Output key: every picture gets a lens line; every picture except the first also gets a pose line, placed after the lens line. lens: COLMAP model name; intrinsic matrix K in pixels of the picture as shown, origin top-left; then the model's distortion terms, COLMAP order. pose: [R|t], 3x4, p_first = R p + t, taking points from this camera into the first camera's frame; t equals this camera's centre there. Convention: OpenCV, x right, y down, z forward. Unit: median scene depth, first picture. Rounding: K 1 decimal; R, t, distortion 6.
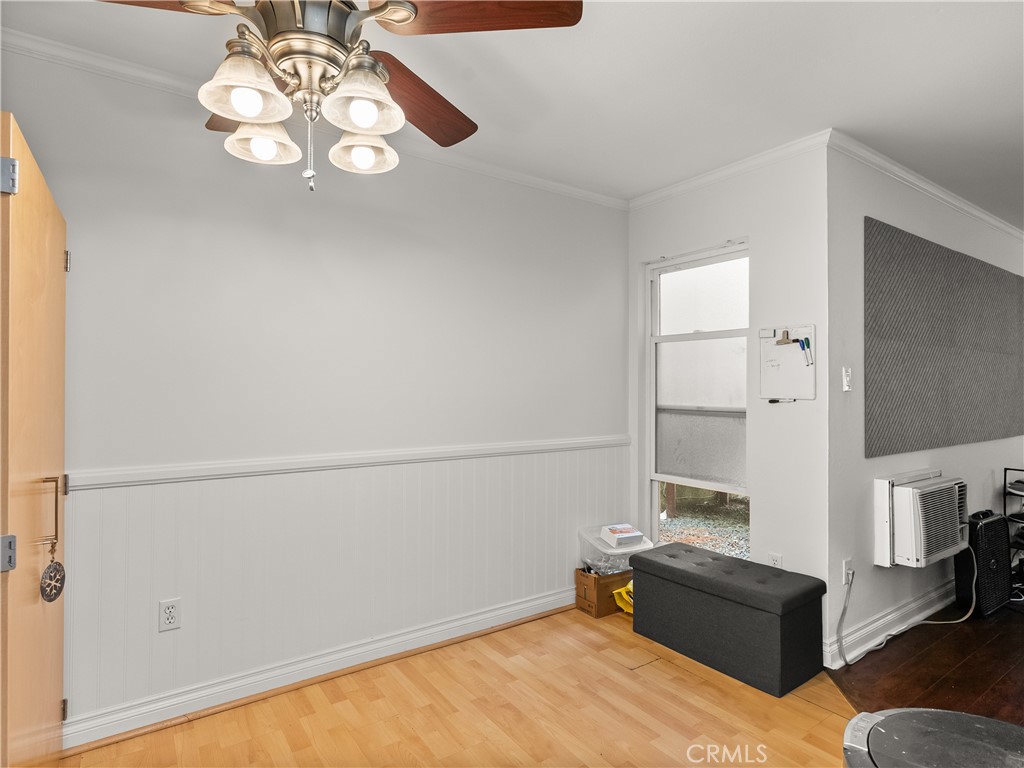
lens RADIAL K [[555.0, 0, 524.2], [0, 555.0, 378.5], [0, 0, 1]] dist [-0.000245, -0.002390]
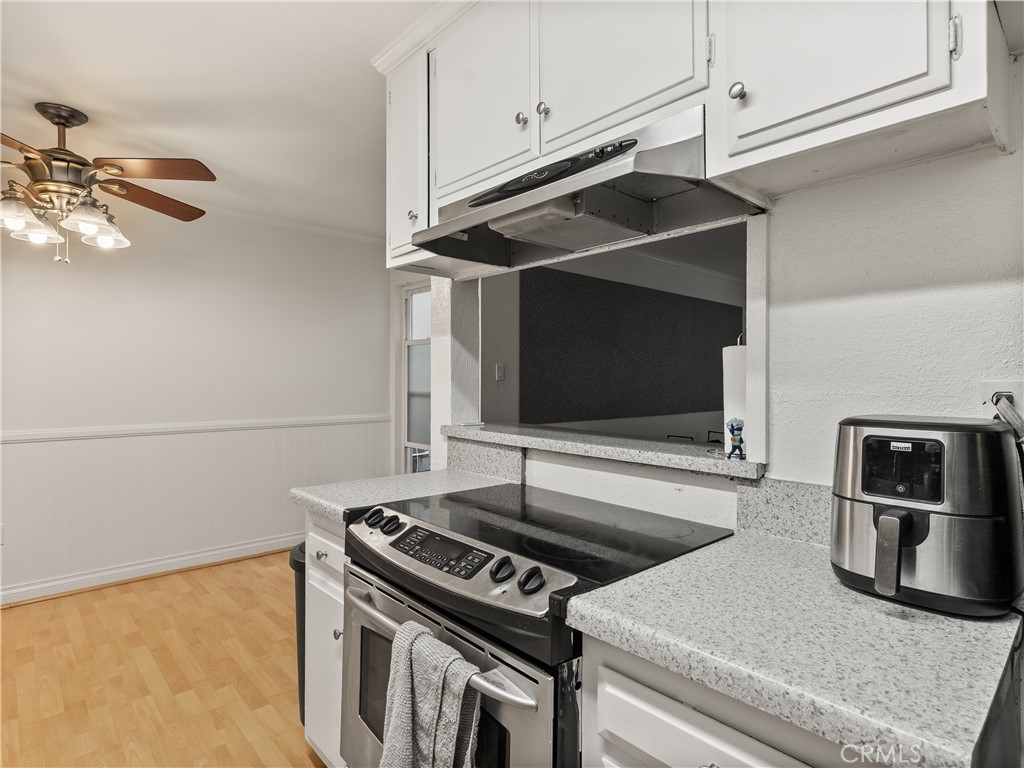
lens RADIAL K [[550.3, 0, 510.3], [0, 550.3, 375.9], [0, 0, 1]] dist [0.002003, 0.000546]
pose [[0.993144, -0.006827, 0.116702, 0.525944], [0.006092, 0.999959, 0.006648, 0.003937], [-0.116742, -0.005892, 0.993145, -0.581955]]
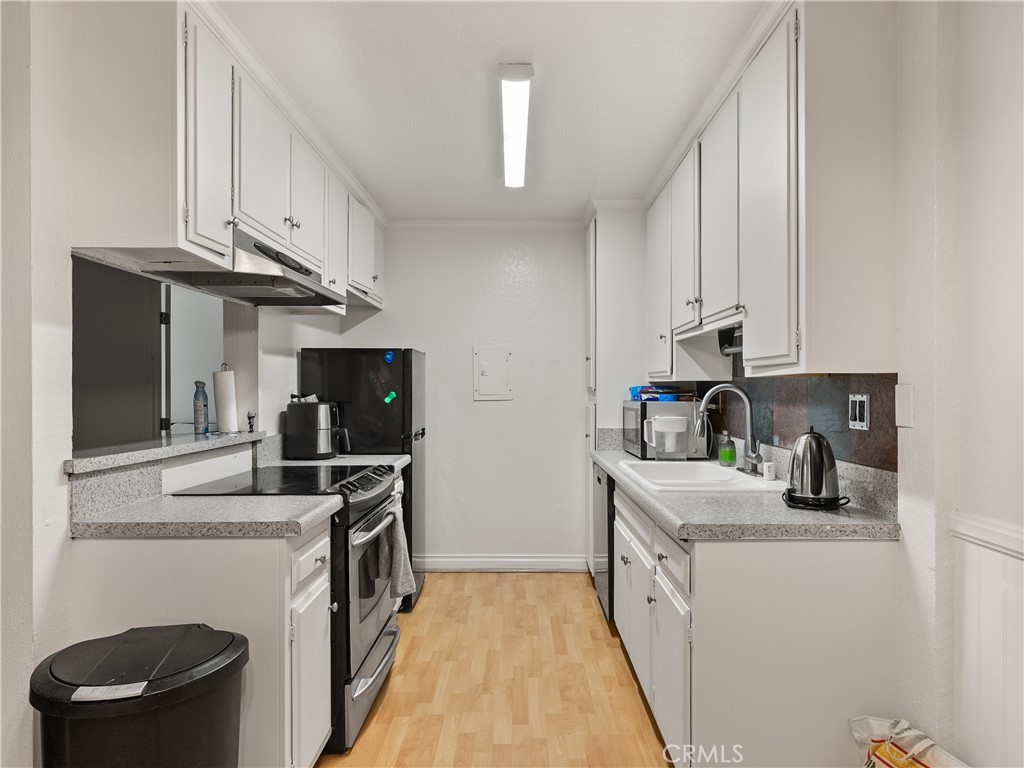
lens RADIAL K [[619.3, 0, 516.3], [0, 619.3, 393.2], [0, 0, 1]] dist [-0.002625, -0.000169]
pose [[-0.807936, -0.011872, 0.589150, -0.351606], [-0.011146, 0.999926, 0.004864, 0.007366], [-0.589164, -0.002637, -0.808009, 0.692066]]
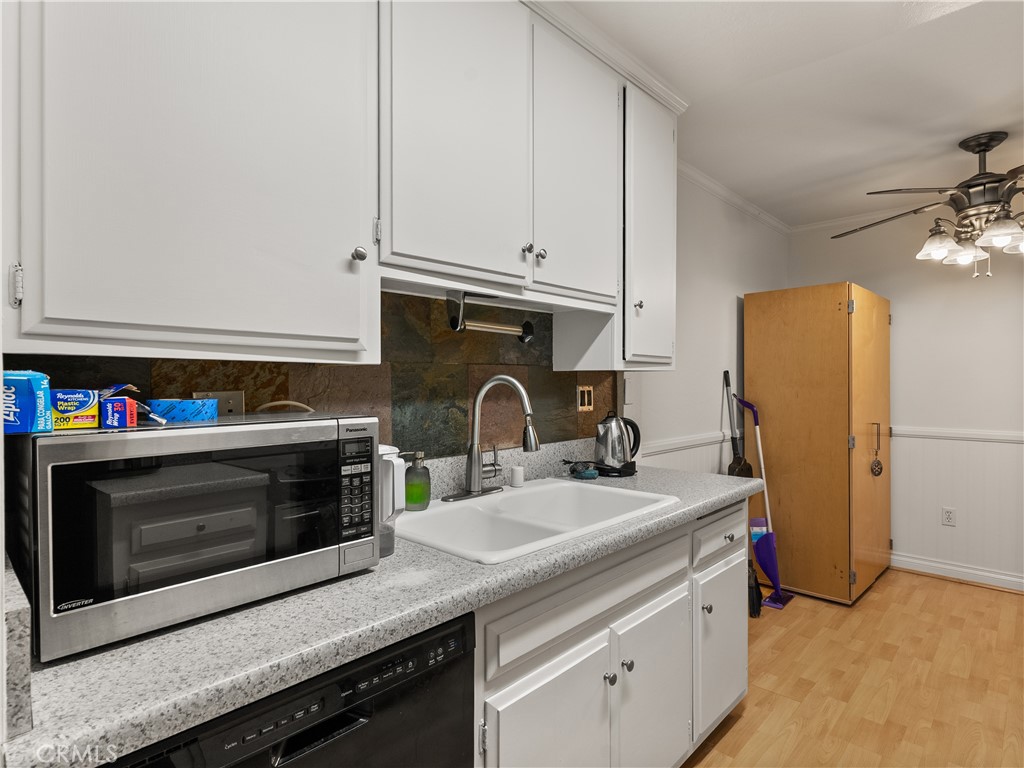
lens RADIAL K [[546.9, 0, 518.3], [0, 546.9, 381.0], [0, 0, 1]] dist [-0.000760, -0.000947]
pose [[0.187423, -0.007568, -0.982250, 0.752271], [0.009192, 0.999940, -0.005951, 0.003724], [0.982236, -0.007914, 0.187481, -0.604208]]
